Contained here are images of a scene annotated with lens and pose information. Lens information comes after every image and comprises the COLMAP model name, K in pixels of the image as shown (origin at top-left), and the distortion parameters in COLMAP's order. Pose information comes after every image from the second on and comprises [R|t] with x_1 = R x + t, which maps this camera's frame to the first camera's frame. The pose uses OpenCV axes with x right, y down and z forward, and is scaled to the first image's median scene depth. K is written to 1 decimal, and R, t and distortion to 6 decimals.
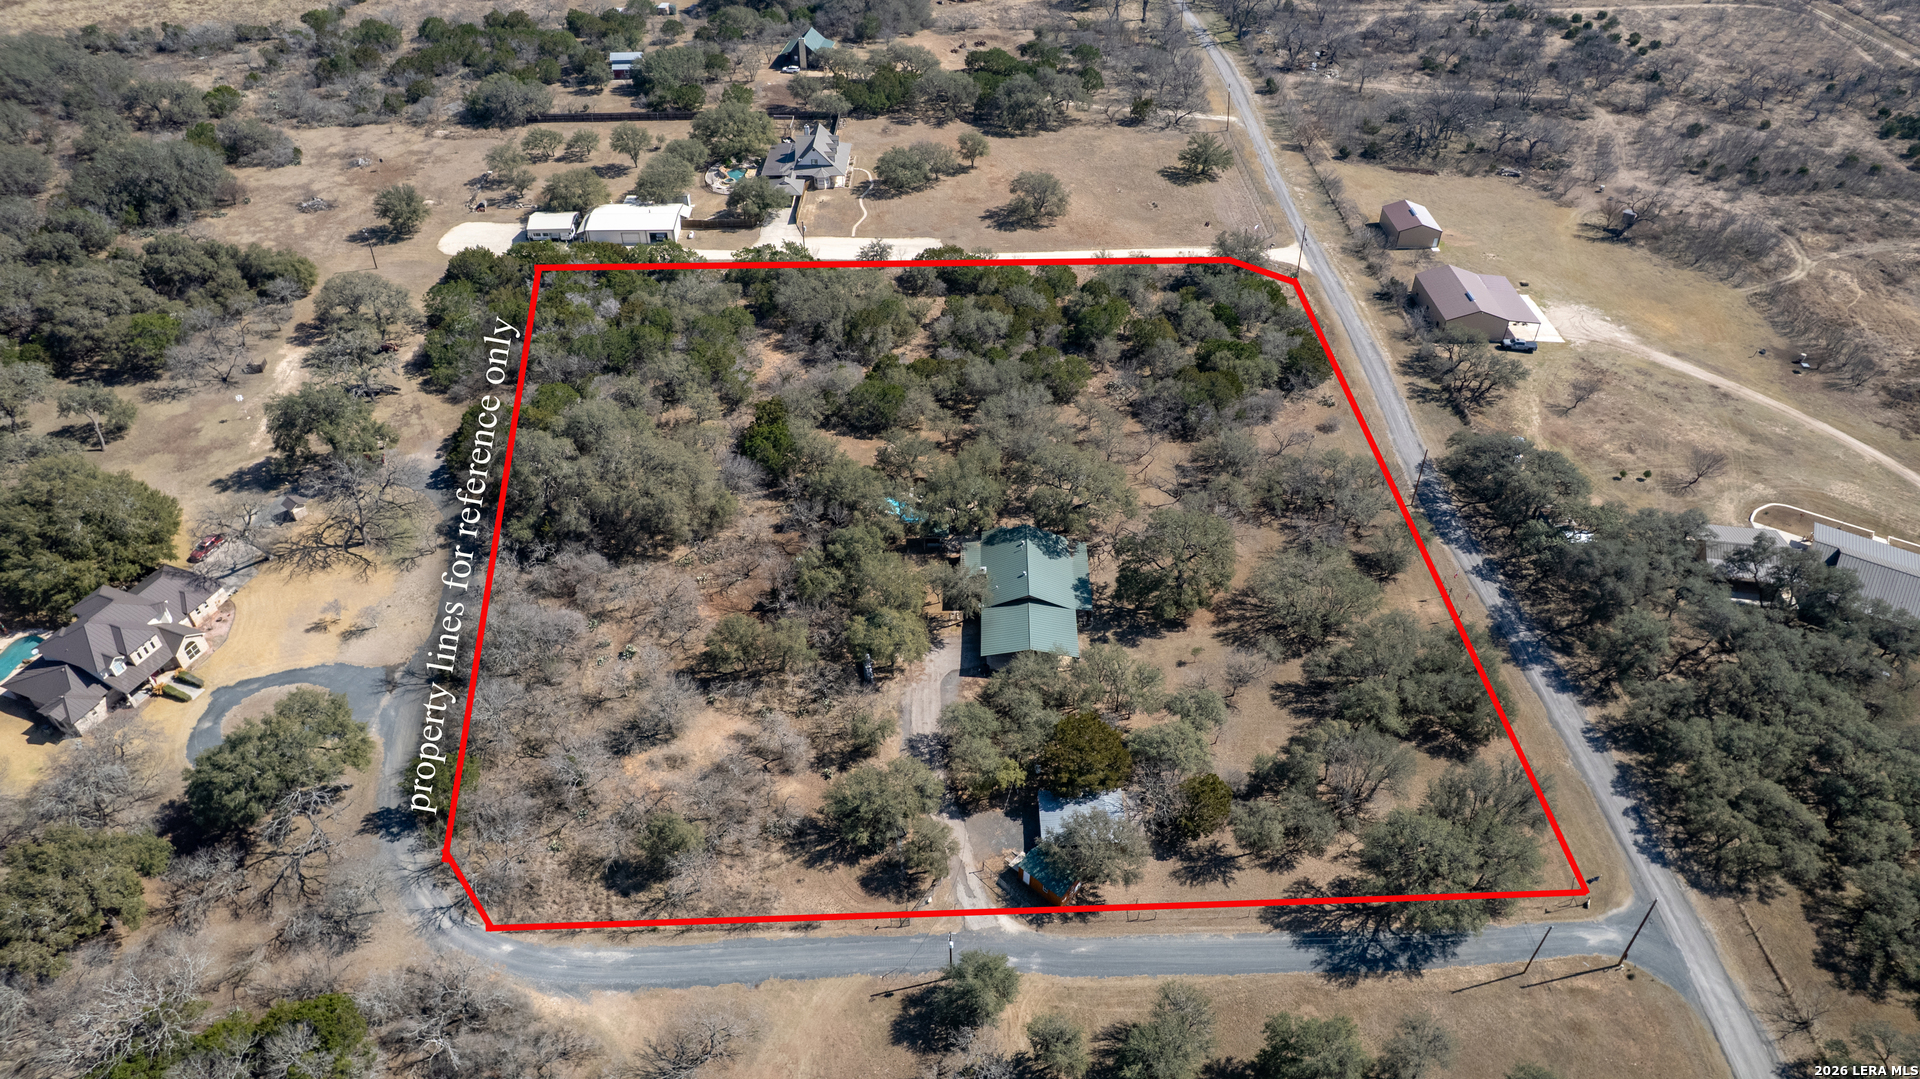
lens RADIAL K [[1219.4, 0, 960.0], [0, 1219.4, 539.5], [0, 0, 1]] dist [-0.094568, 0.084650]
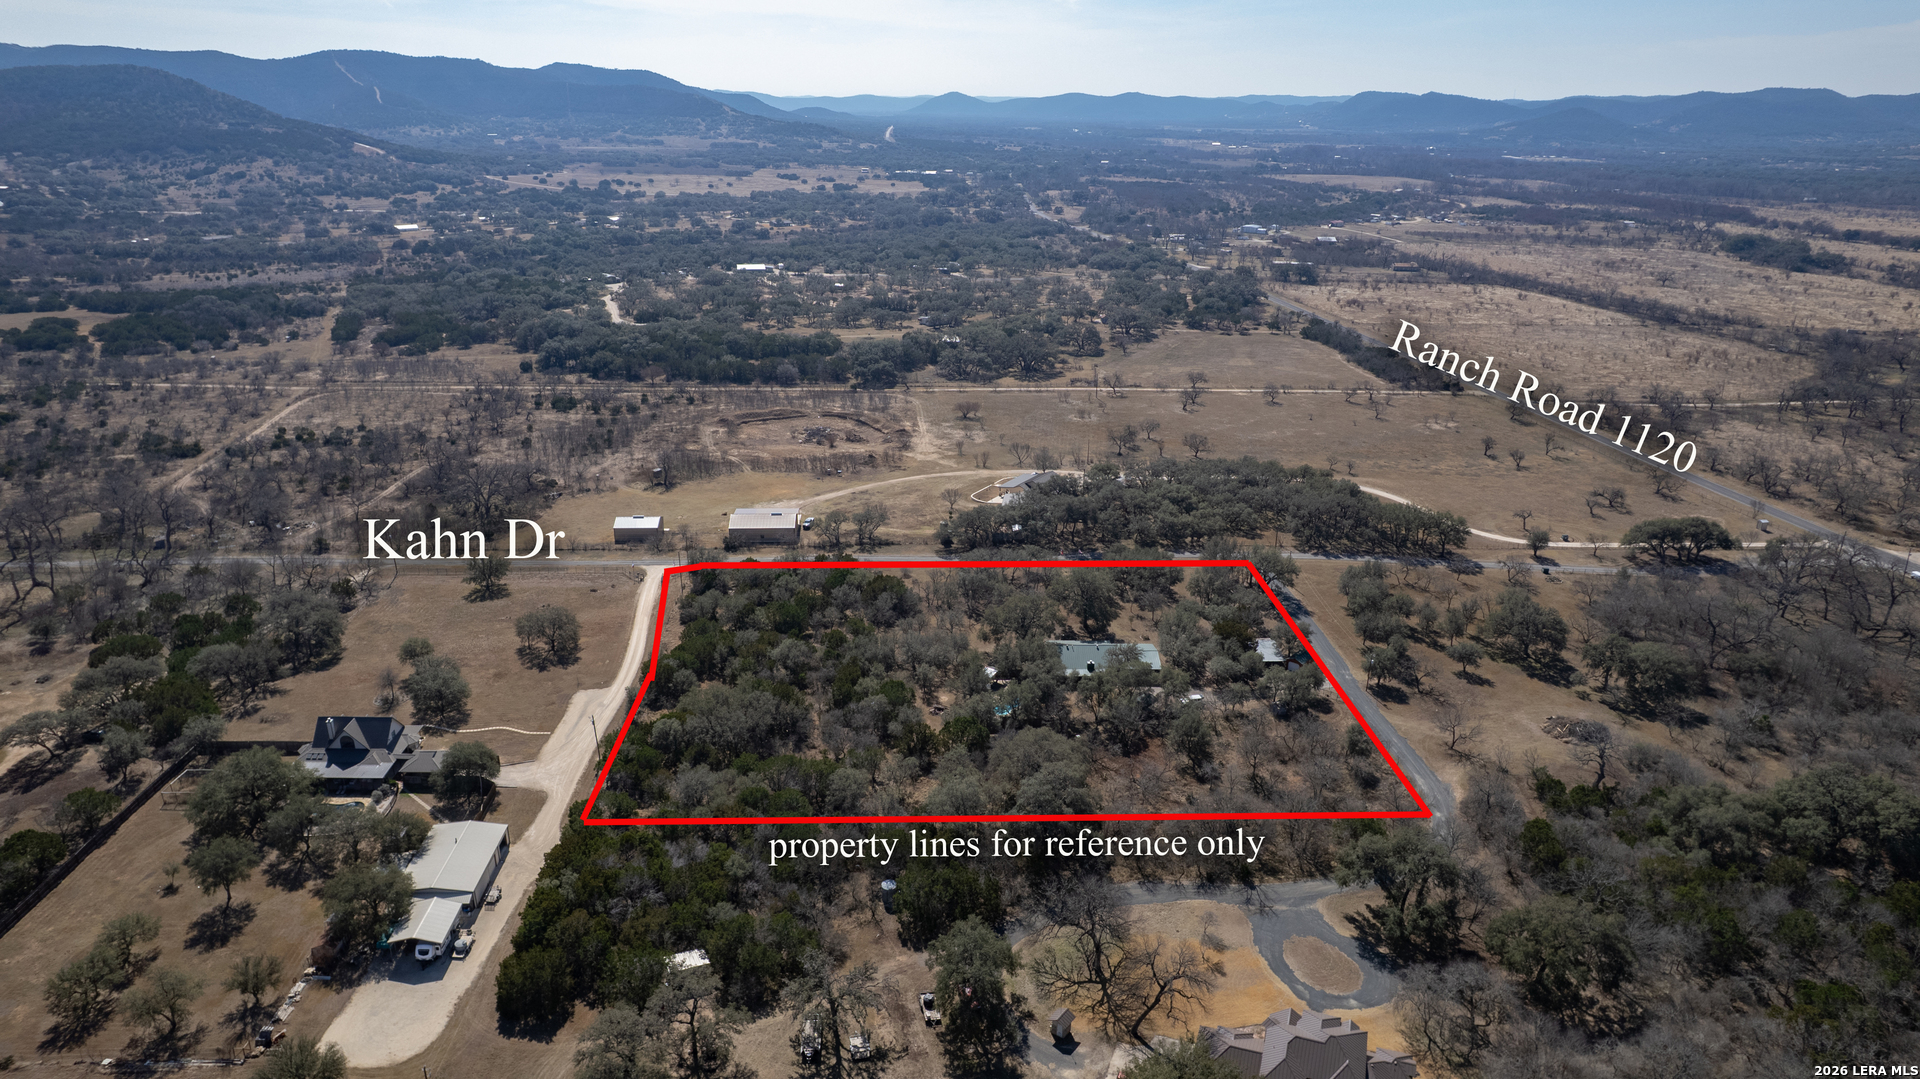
lens RADIAL K [[1219.4, 0, 960.0], [0, 1219.4, 539.5], [0, 0, 1]] dist [-0.094568, 0.084650]
pose [[-0.033933, -0.346731, 0.937350, -1.104230], [0.629364, 0.721156, 0.289543, -0.514941], [-0.776369, 0.599760, 0.193749, 0.594294]]
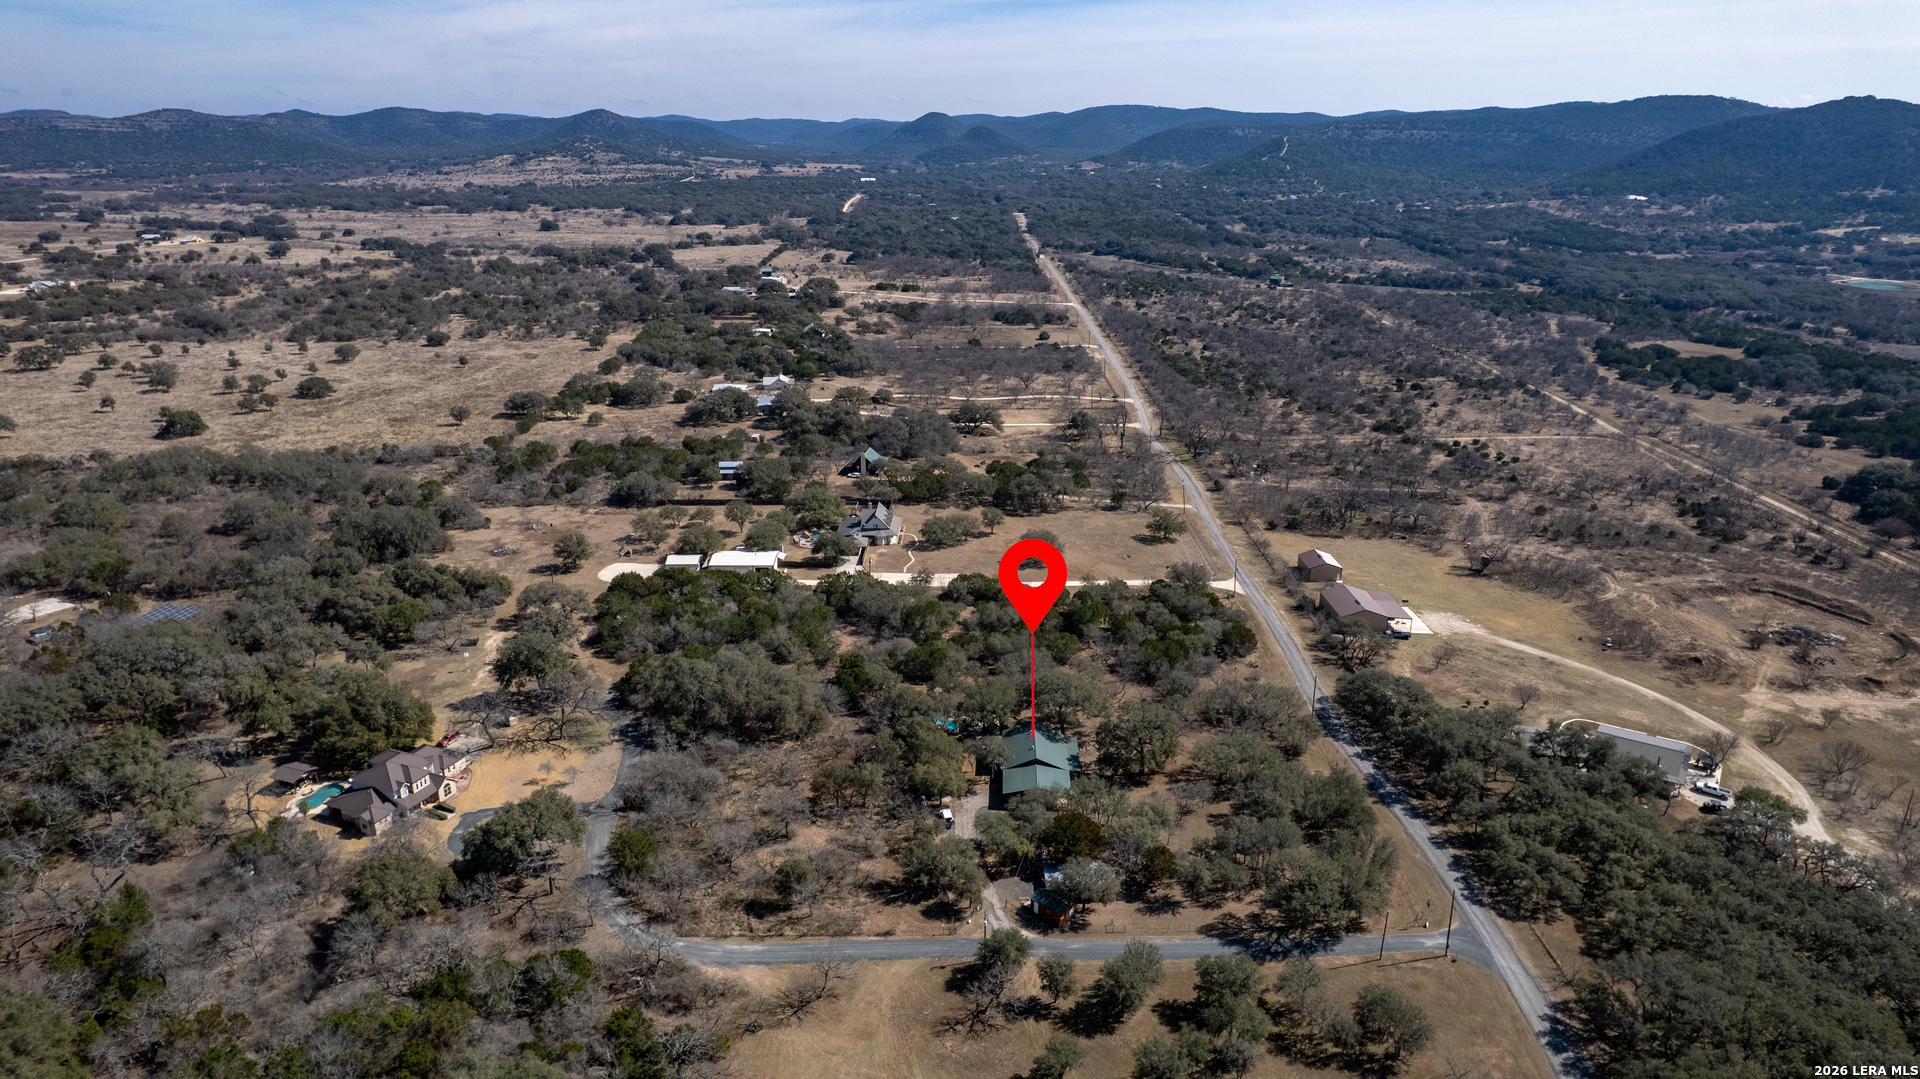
lens RADIAL K [[1219.4, 0, 960.0], [0, 1219.4, 539.5], [0, 0, 1]] dist [-0.094568, 0.084650]
pose [[0.999930, 0.000047, -0.011823, -0.012481], [-0.004420, 0.928999, -0.370055, 0.261258], [0.010966, 0.370081, 0.928935, -0.332357]]
